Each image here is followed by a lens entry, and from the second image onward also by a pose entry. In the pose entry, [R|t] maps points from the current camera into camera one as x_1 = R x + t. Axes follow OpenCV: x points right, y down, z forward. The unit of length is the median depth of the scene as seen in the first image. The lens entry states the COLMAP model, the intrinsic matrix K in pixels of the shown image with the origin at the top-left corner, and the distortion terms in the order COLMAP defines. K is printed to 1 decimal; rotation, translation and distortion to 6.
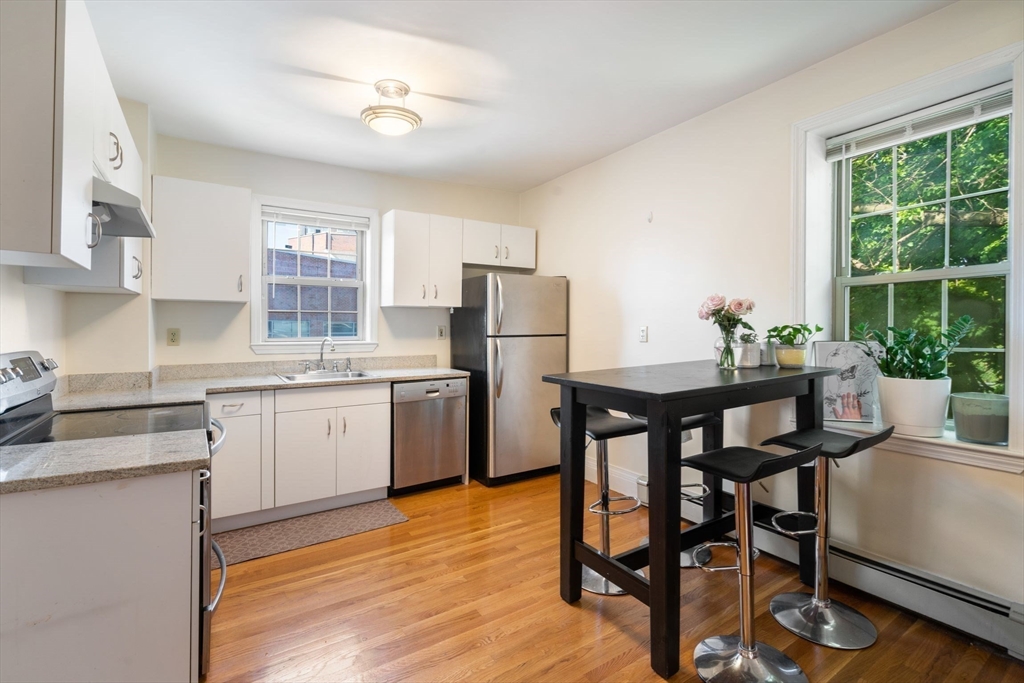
lens RADIAL K [[467.2, 0, 506.8], [0, 467.2, 312.4], [0, 0, 1]] dist [-0.003944, 0.002392]
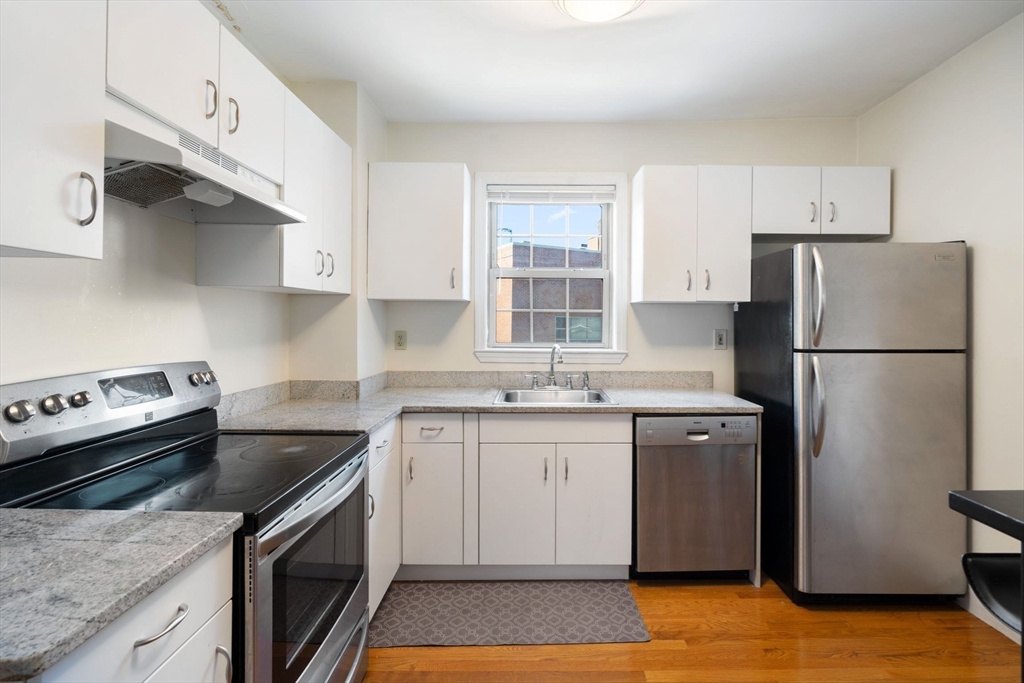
lens RADIAL K [[467.2, 0, 535.4], [0, 467.2, 314.3], [0, 0, 1]] dist [-0.003944, 0.002392]
pose [[0.843459, -0.002383, -0.537188, -0.000197], [0.010050, 0.999885, 0.011345, -0.005275], [0.537099, -0.014967, 0.843386, 0.321028]]
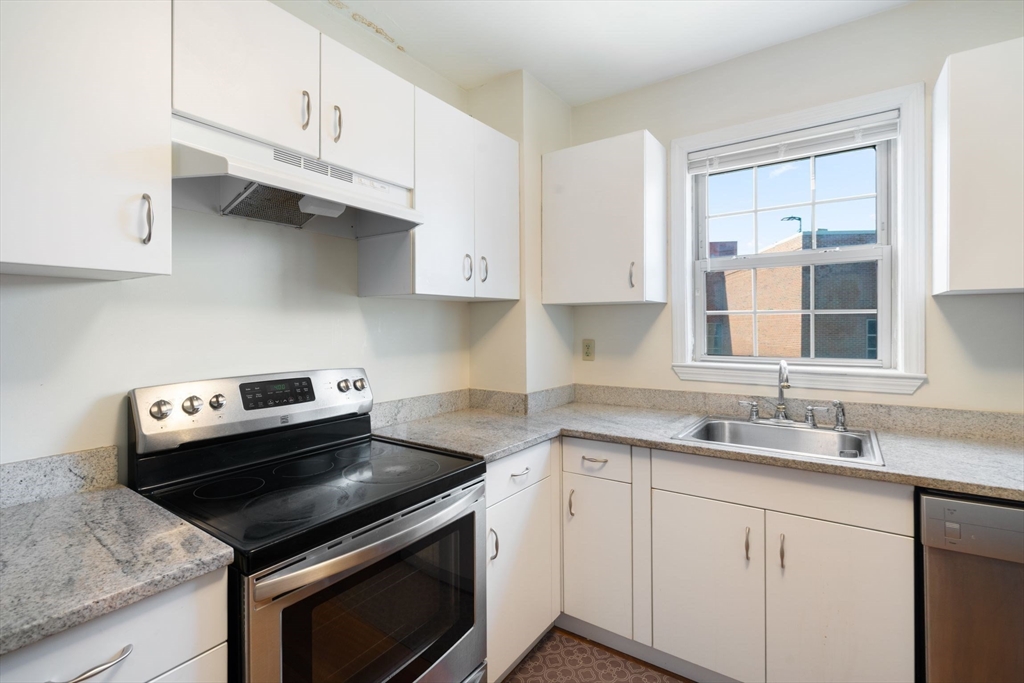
lens RADIAL K [[467.2, 0, 520.4], [0, 467.2, 322.8], [0, 0, 1]] dist [-0.003944, 0.002392]
pose [[0.383825, -0.008585, -0.923366, -0.009725], [0.031714, 0.999489, 0.003890, -0.001052], [0.922861, -0.030777, 0.383901, 0.503865]]
